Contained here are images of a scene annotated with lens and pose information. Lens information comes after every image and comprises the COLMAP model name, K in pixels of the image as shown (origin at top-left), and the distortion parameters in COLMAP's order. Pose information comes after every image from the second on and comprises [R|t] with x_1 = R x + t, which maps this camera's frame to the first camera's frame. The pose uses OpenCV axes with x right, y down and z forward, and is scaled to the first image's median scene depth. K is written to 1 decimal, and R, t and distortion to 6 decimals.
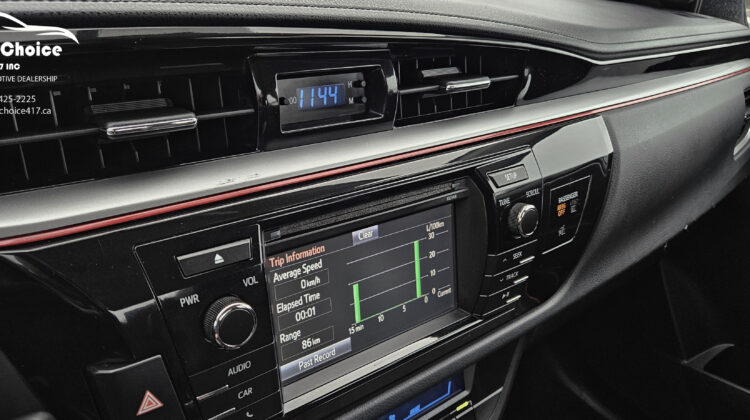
lens RADIAL K [[636.9, 0, 375.0], [0, 636.9, 210.0], [0, 0, 1]] dist [0.042186, -0.003384]
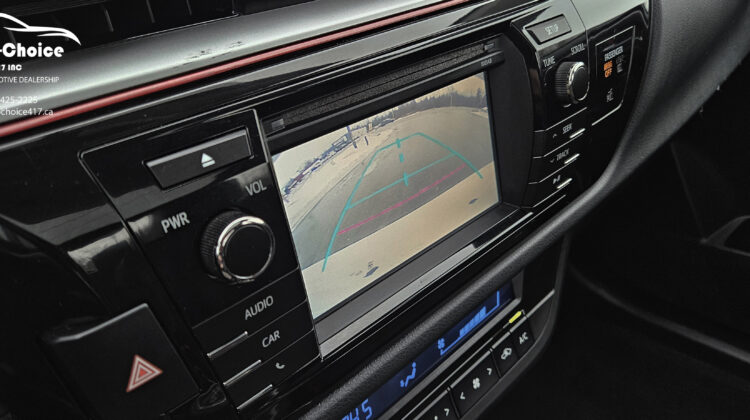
lens RADIAL K [[587.5, 0, 367.5], [0, 587.5, 210.0], [0, 0, 1]] dist [0.029309, -0.001046]
pose [[0.989185, -0.137392, 0.051341, -0.086425], [0.132384, 0.987037, 0.090727, 0.074072], [-0.063140, -0.082949, 0.994552, 0.264739]]
